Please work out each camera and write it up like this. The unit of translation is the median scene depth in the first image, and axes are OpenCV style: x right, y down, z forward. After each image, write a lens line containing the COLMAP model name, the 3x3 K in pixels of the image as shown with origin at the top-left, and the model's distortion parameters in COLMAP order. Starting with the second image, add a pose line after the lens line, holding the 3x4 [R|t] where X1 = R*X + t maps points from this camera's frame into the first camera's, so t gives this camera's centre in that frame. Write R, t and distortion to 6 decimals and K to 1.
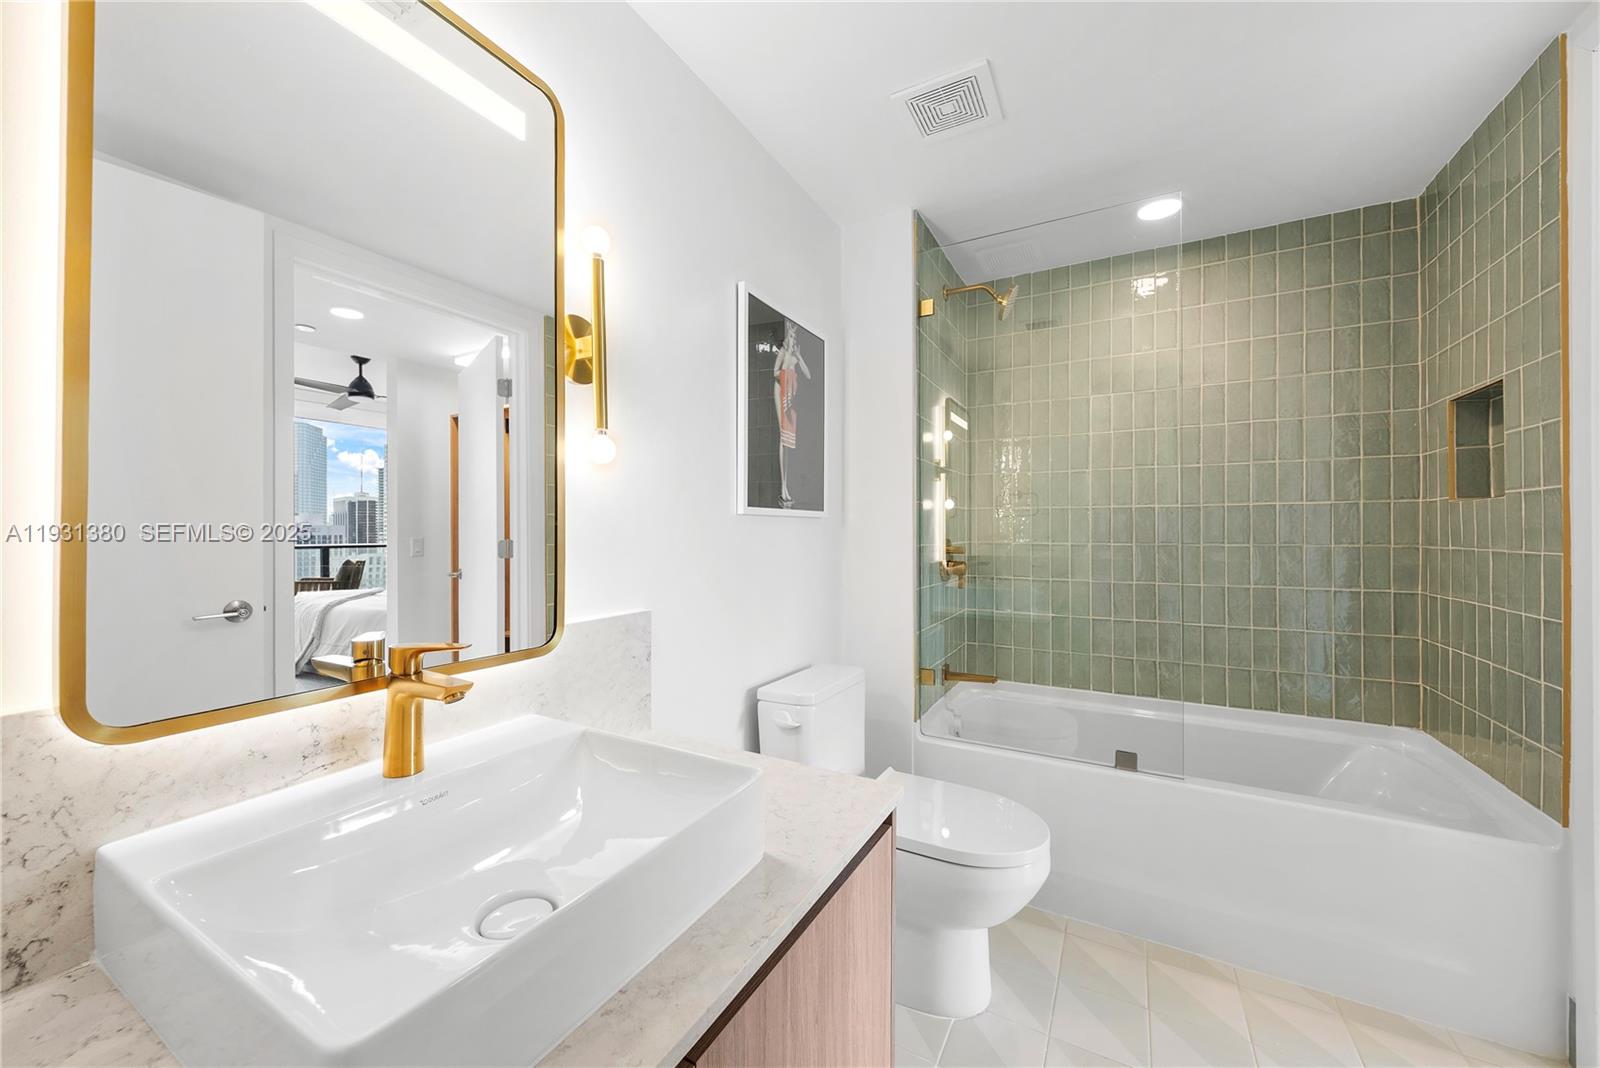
lens RADIAL K [[597.6, 0, 800.0], [0, 597.6, 534.0], [0, 0, 1]] dist [-0.018439, -0.000043]
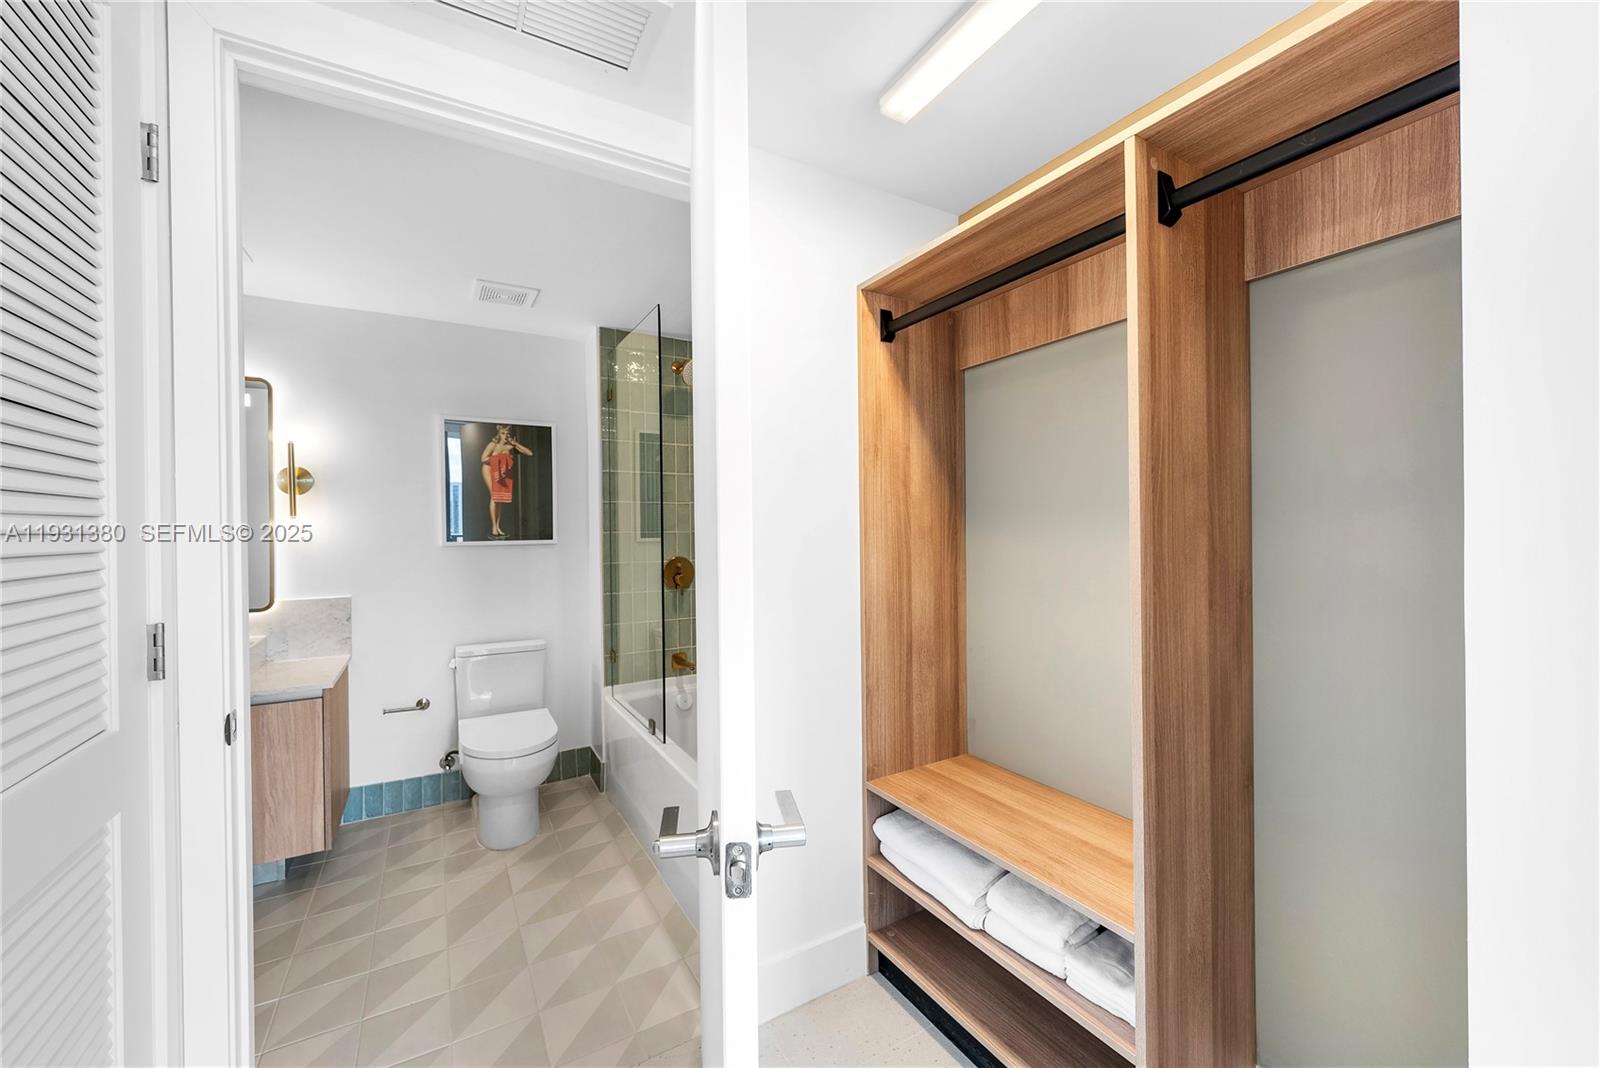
lens RADIAL K [[623.2, 0, 795.3], [0, 623.2, 531.1], [0, 0, 1]] dist [-0.000057, 0.000010]
pose [[0.858462, -0.002037, -0.512874, 1.568760], [0.007893, 0.999926, 0.009238, -0.078322], [0.512817, -0.011979, 0.858414, -0.045614]]
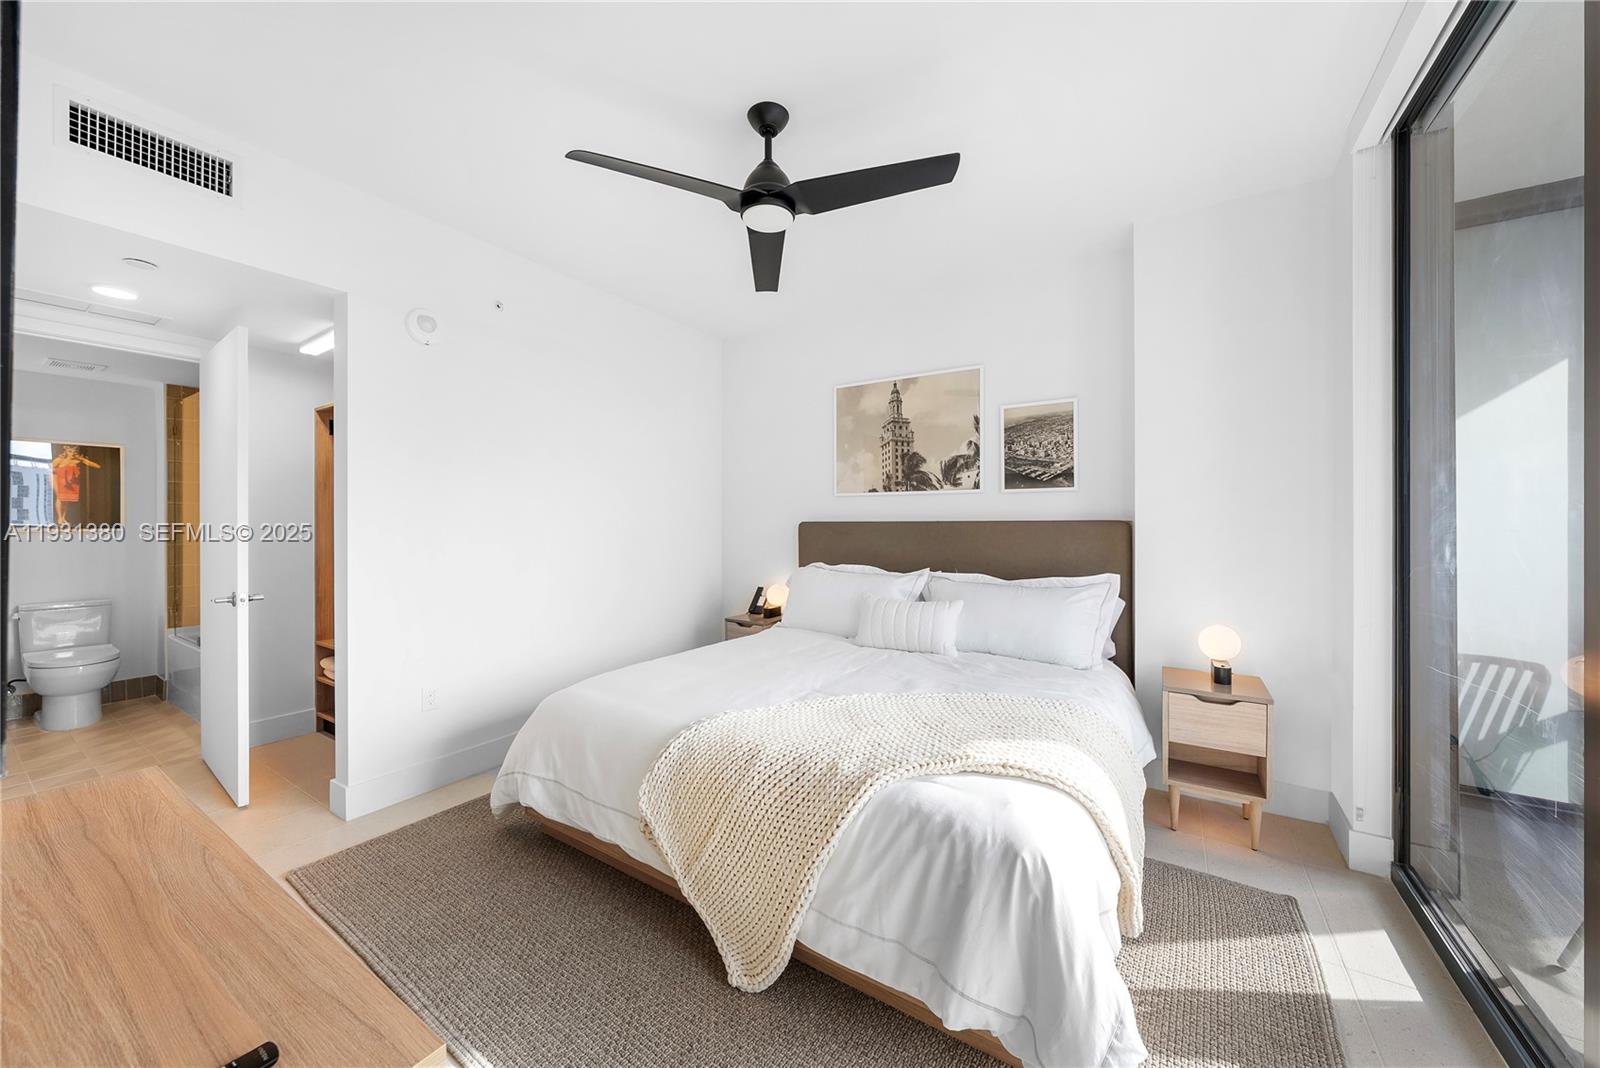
lens RADIAL K [[578.8, 0, 789.1], [0, 578.8, 521.1], [0, 0, 1]] dist [-0.000869, -0.000018]
pose [[0.997141, 0.004445, -0.075432, 2.922361], [-0.004017, 0.999975, 0.005823, -0.096240], [0.075456, -0.005503, 0.997134, -0.989733]]
